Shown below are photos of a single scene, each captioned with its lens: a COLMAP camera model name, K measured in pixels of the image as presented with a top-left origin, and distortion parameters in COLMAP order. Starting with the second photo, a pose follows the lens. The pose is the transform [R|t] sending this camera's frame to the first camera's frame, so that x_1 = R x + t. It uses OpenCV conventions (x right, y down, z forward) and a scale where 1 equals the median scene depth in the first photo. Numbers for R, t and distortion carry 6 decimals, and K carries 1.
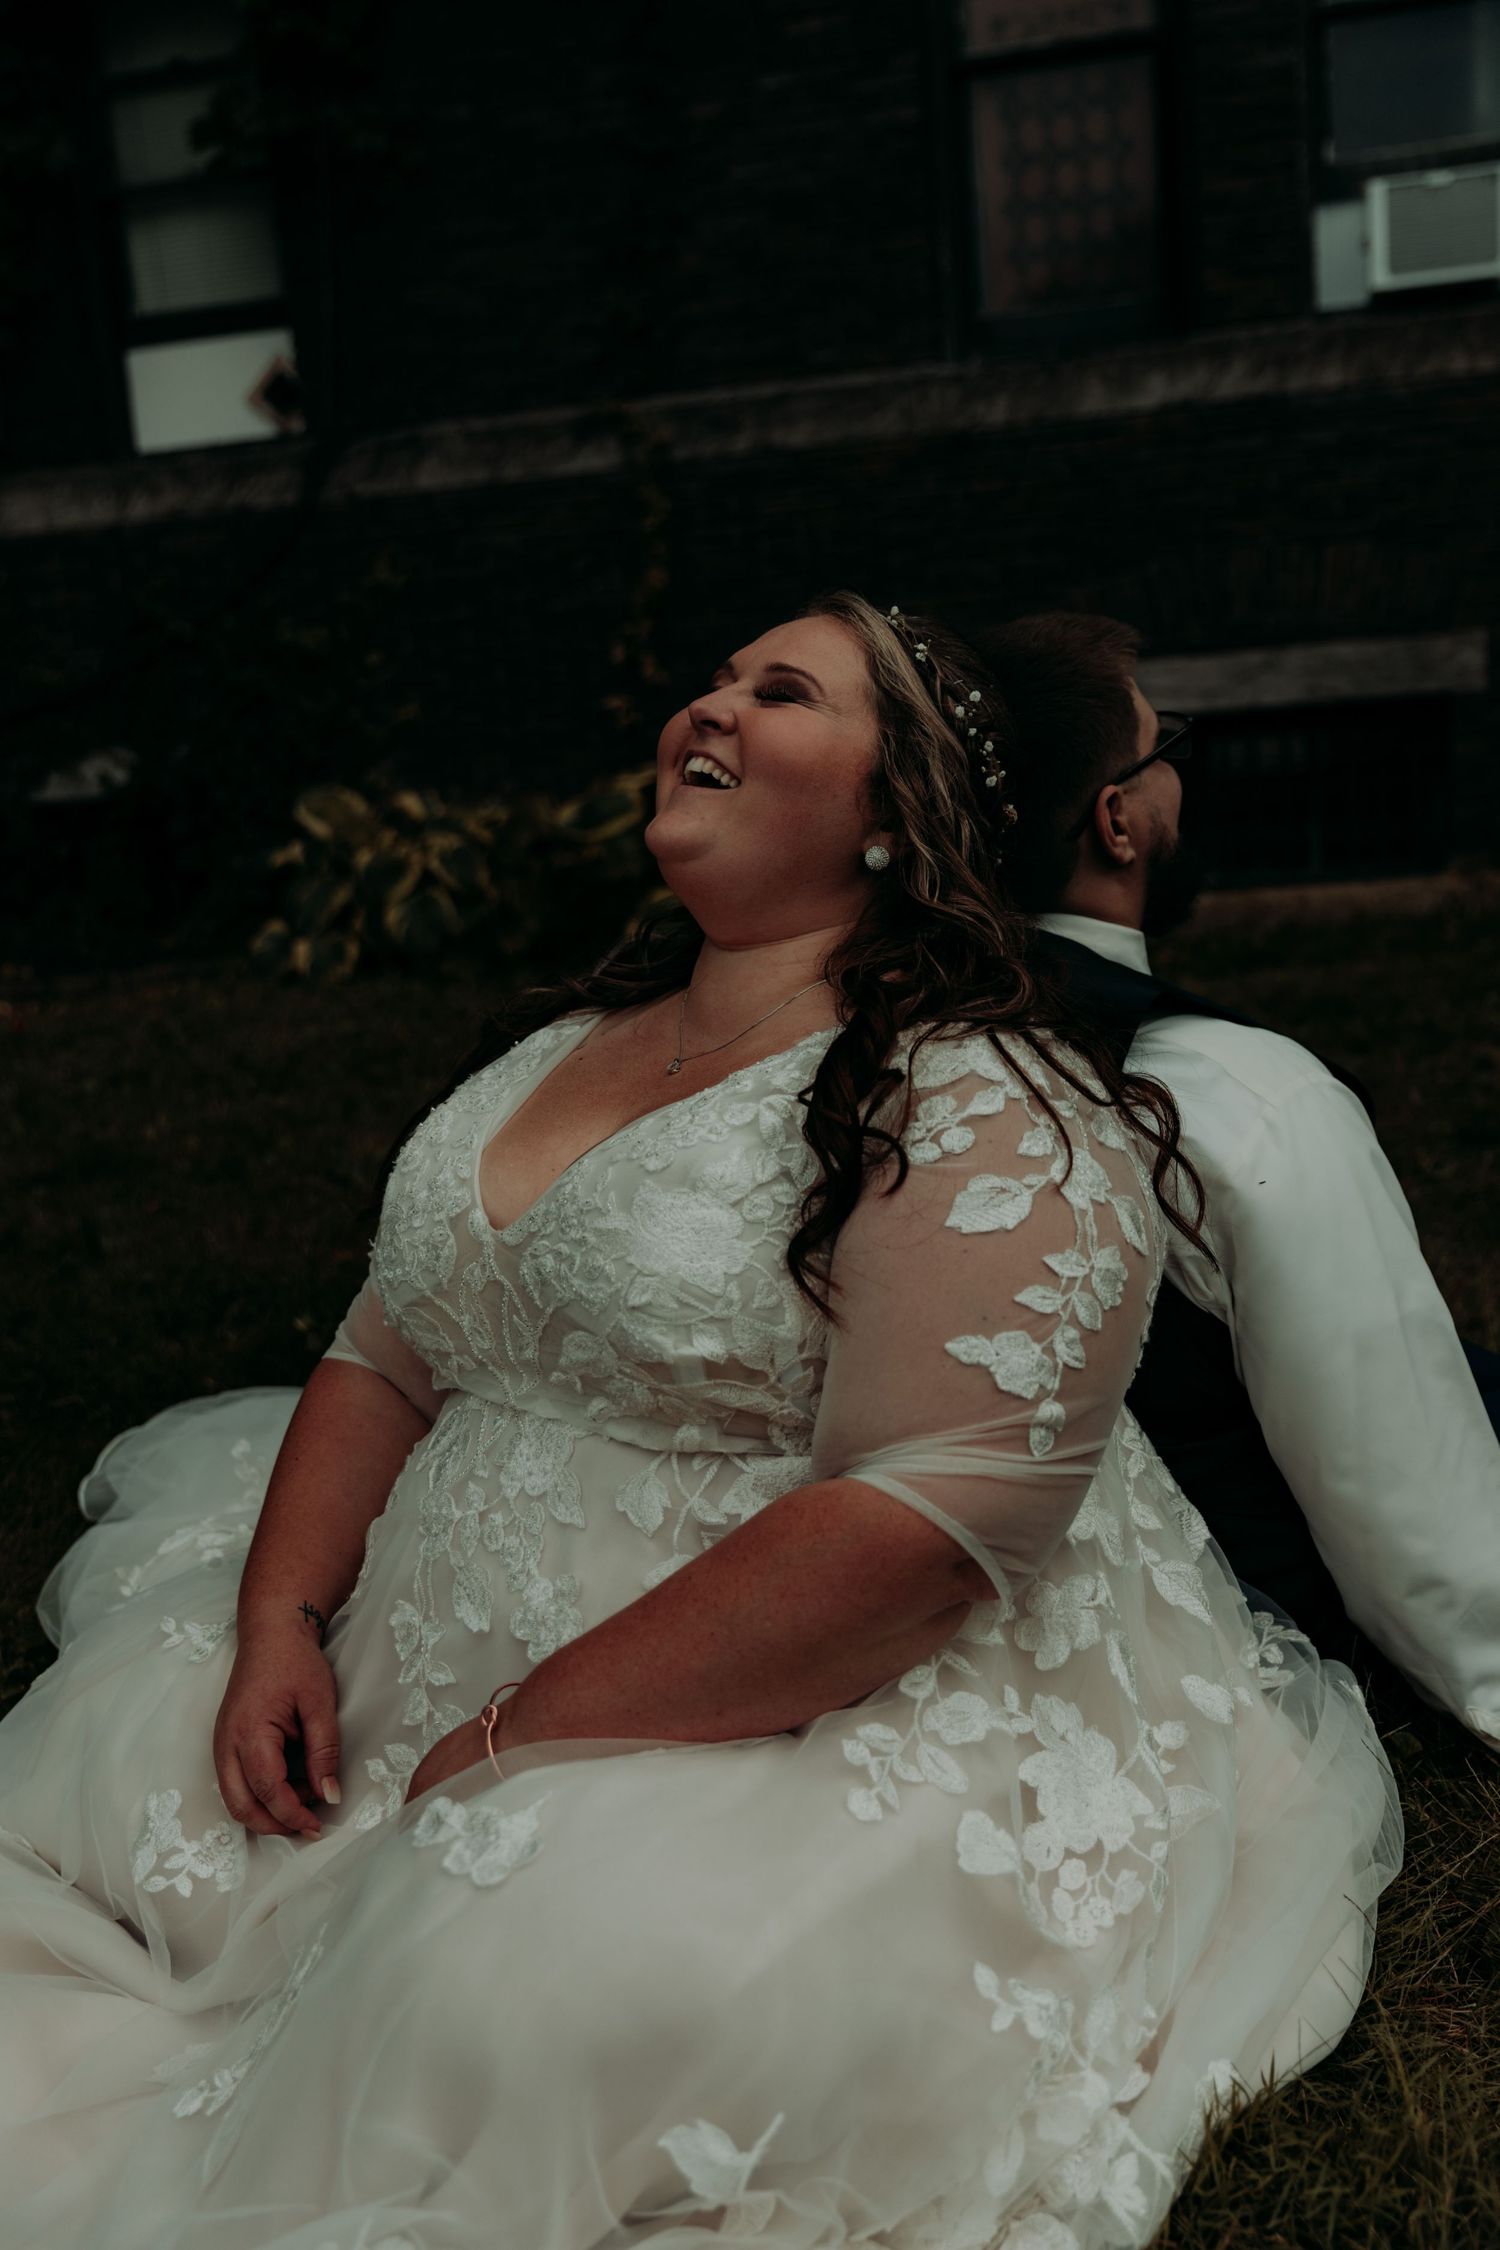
lens RADIAL K [[2120.1, 0, 750.0], [0, 2120.1, 1125.0], [0, 0, 1]] dist [0.007813, 0.009190]
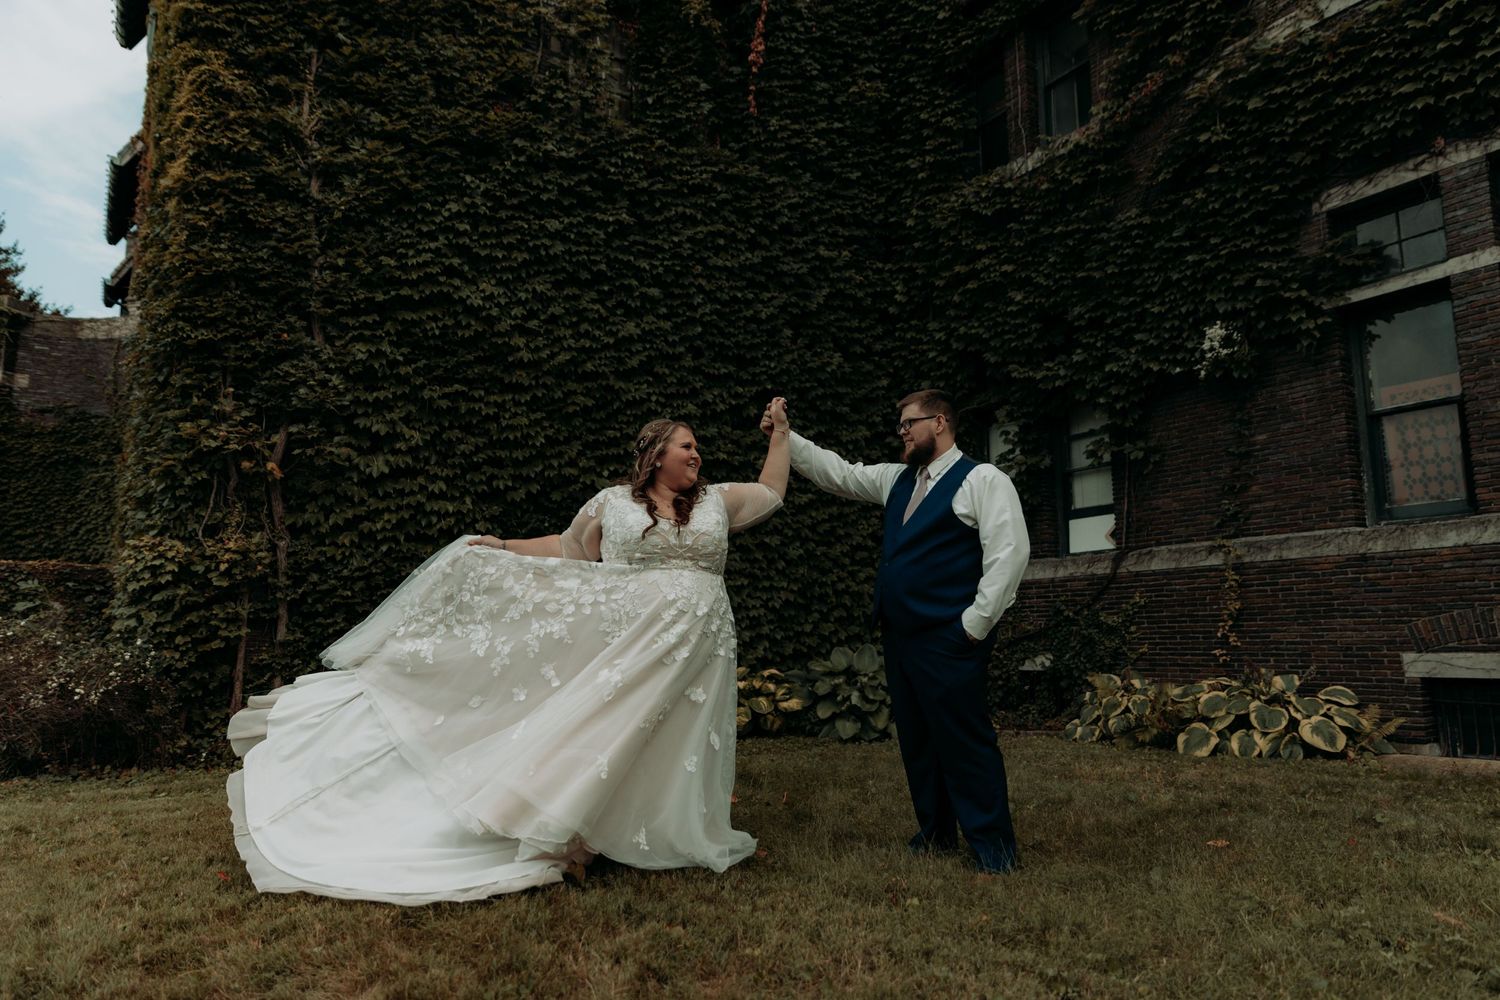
lens RADIAL K [[1007.9, 0, 717.4], [0, 1007.9, 497.5], [0, 0, 1]] dist [0.003599, 0.000069]
pose [[0.700822, -0.027908, -0.712790, 0.396177], [-0.201219, 0.950922, -0.235072, 0.033319], [0.684368, 0.308170, 0.660811, -0.286587]]
